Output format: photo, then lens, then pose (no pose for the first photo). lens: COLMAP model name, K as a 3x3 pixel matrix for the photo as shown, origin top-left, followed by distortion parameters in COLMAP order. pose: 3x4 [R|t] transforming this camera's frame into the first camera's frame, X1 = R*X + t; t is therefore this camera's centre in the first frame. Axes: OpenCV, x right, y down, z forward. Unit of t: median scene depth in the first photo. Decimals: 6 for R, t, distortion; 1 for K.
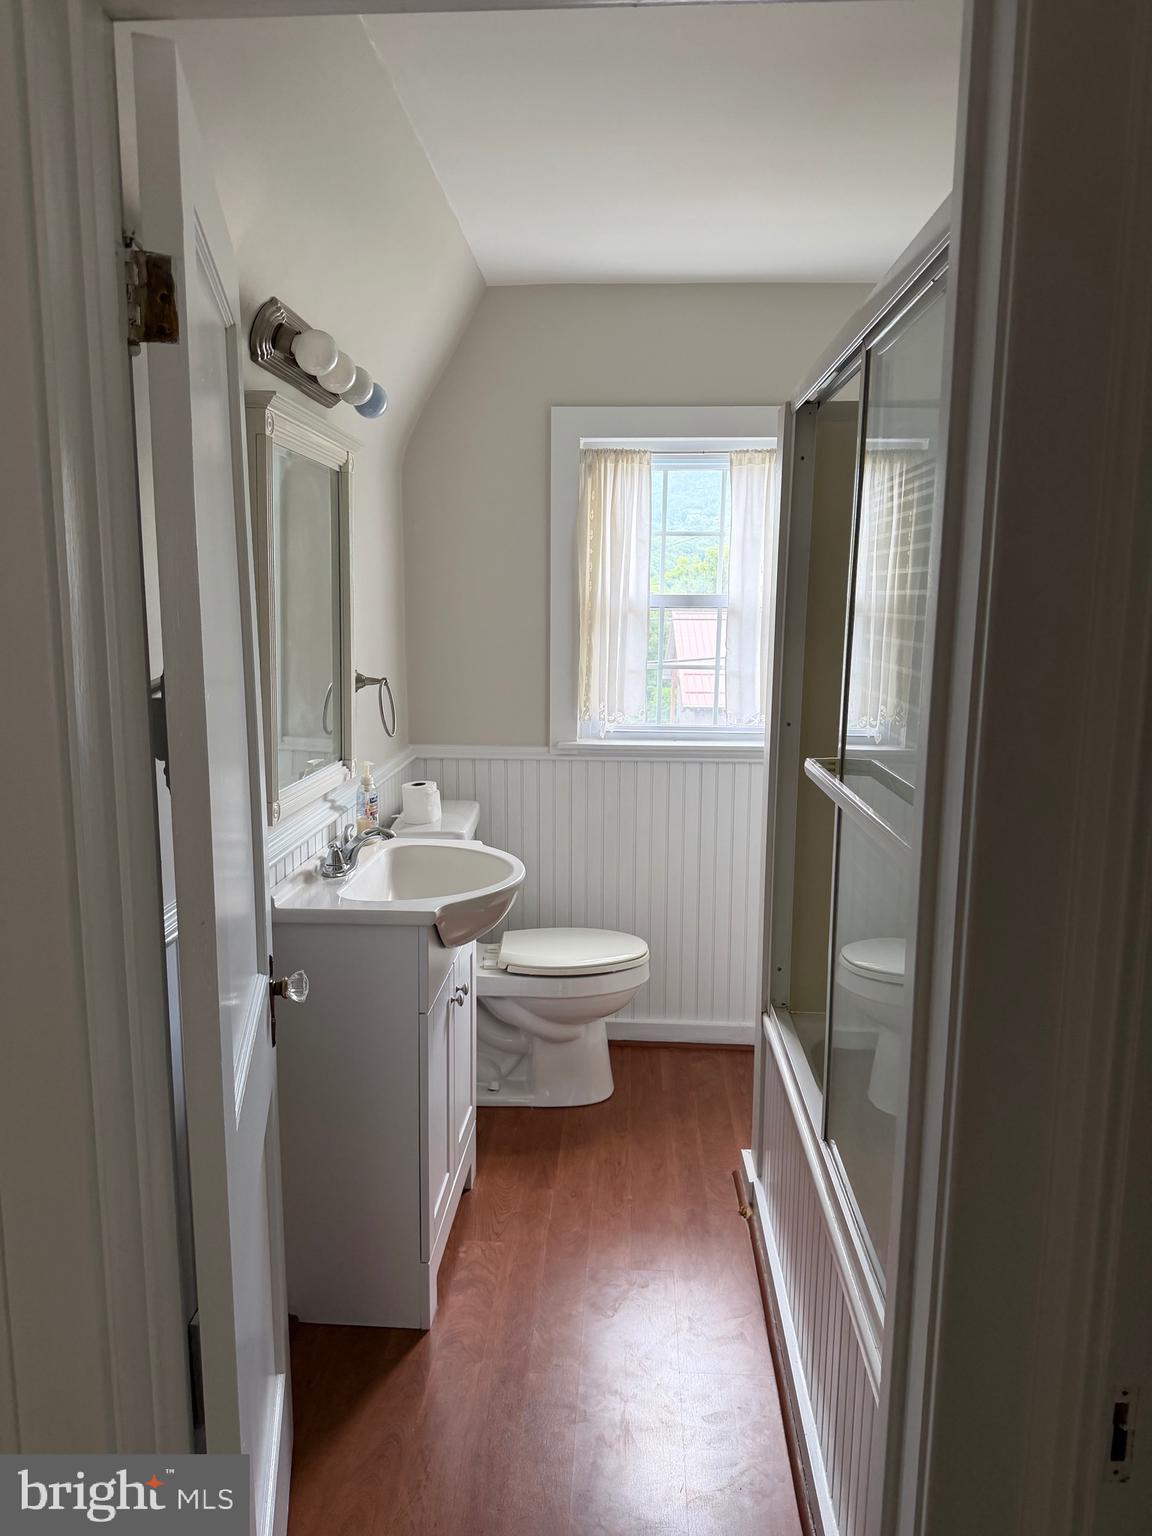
lens RADIAL K [[1089.7, 0, 571.9], [0, 1089.7, 765.5], [0, 0, 1]] dist [0.032008, -0.085558]
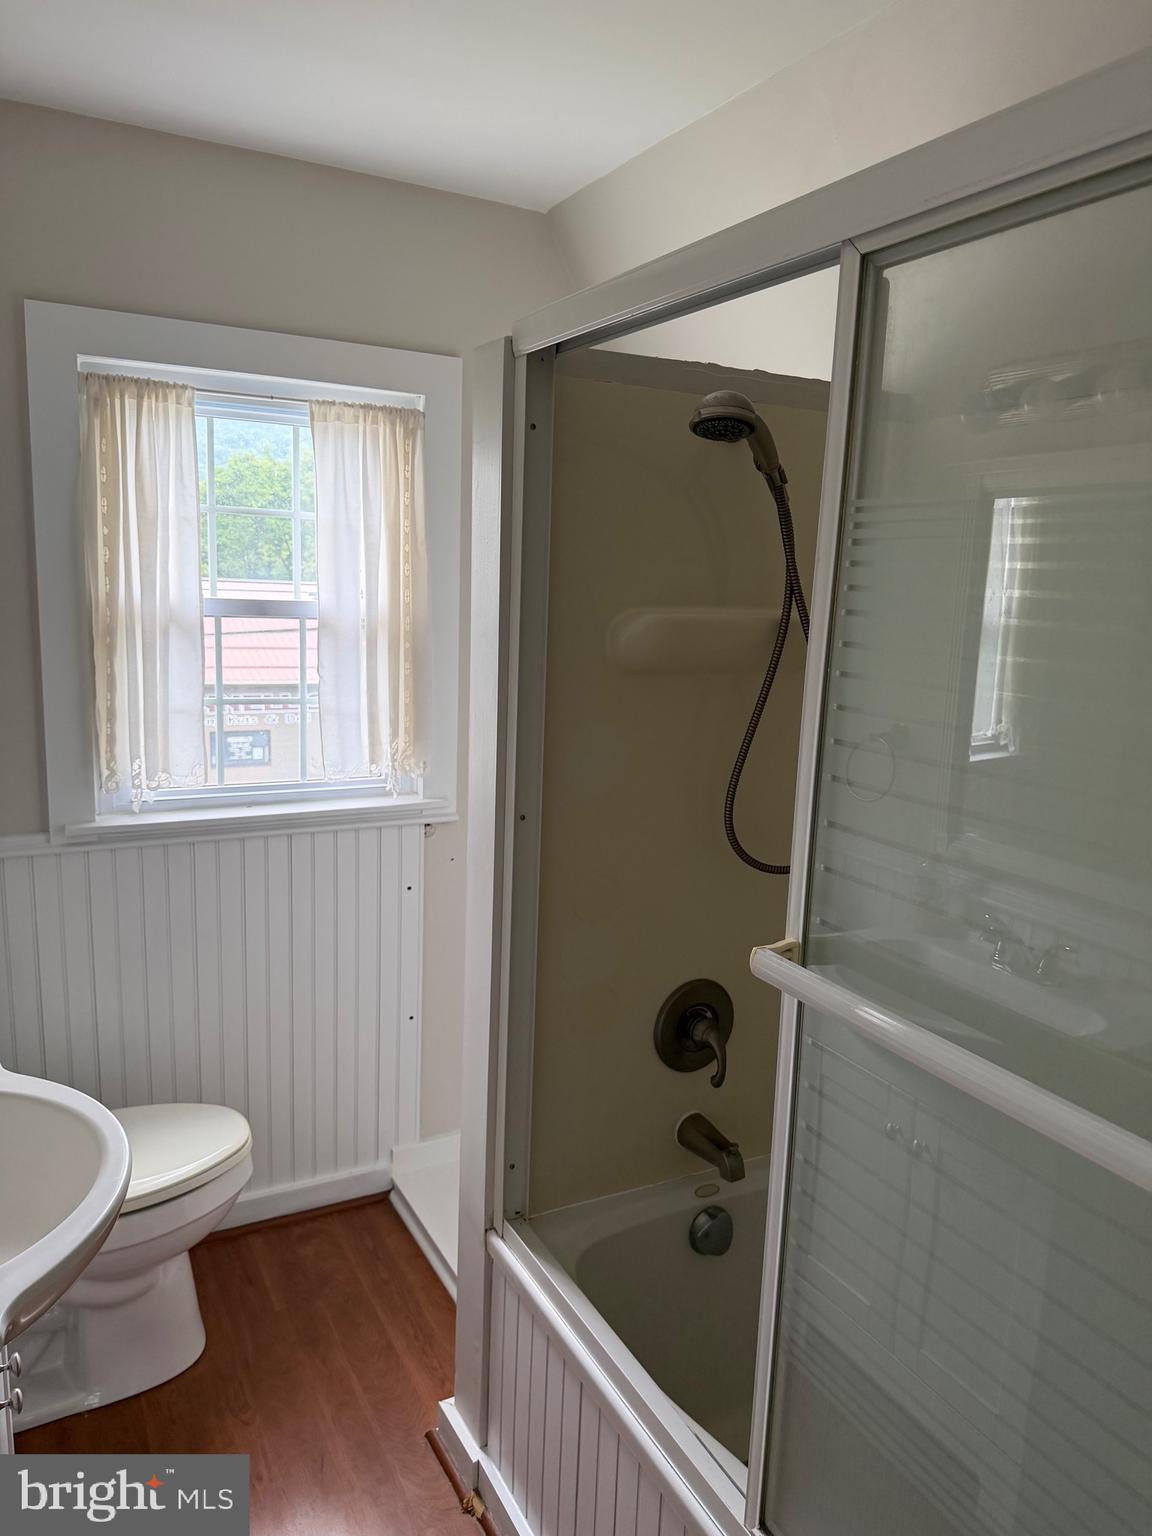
lens RADIAL K [[1089.7, 0, 627.9], [0, 1089.7, 763.5], [0, 0, 1]] dist [0.032008, -0.085558]
pose [[0.843530, -0.062779, 0.533400, -0.075738], [0.050653, 0.998017, 0.037359, -0.066956], [-0.534688, -0.004495, 0.845038, 0.283629]]
